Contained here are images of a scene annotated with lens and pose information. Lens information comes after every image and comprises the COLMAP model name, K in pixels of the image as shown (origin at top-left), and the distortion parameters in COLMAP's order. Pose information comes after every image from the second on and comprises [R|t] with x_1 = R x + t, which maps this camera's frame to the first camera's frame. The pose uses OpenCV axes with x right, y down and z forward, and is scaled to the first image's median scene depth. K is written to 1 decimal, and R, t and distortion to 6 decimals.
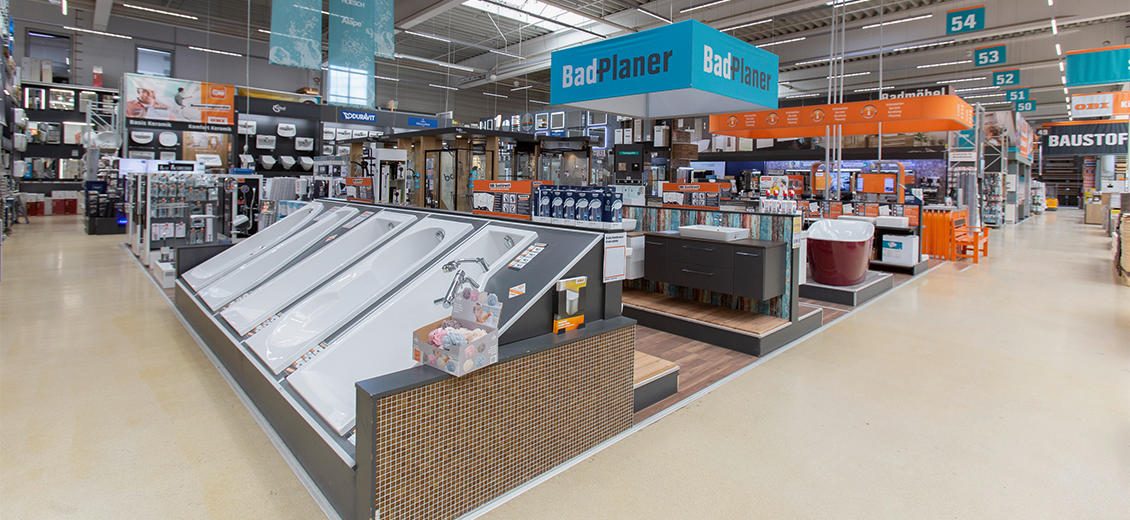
lens RADIAL K [[523.4, 0, 569.2], [0, 523.4, 189.8], [0, 0, 1]] dist [-0.003194, -0.000081]
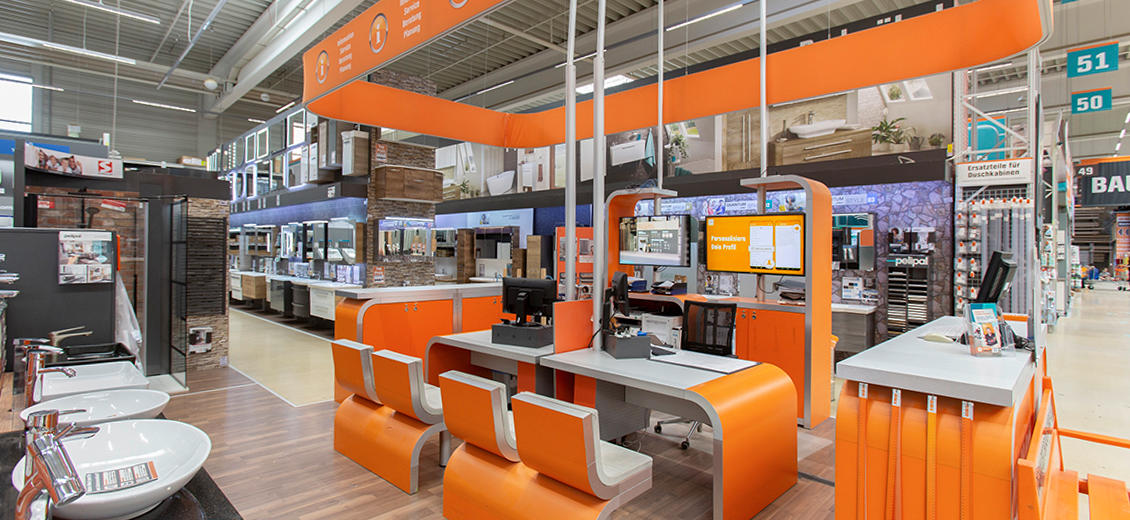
lens RADIAL K [[523.4, 0, 564.8], [0, 523.4, 254.6], [0, 0, 1]] dist [-0.003194, -0.000081]
pose [[0.999955, -0.009507, 0.000254, 0.393864], [0.009510, 0.999906, -0.009829, -0.002644], [-0.000160, 0.009831, 0.999952, 0.555553]]
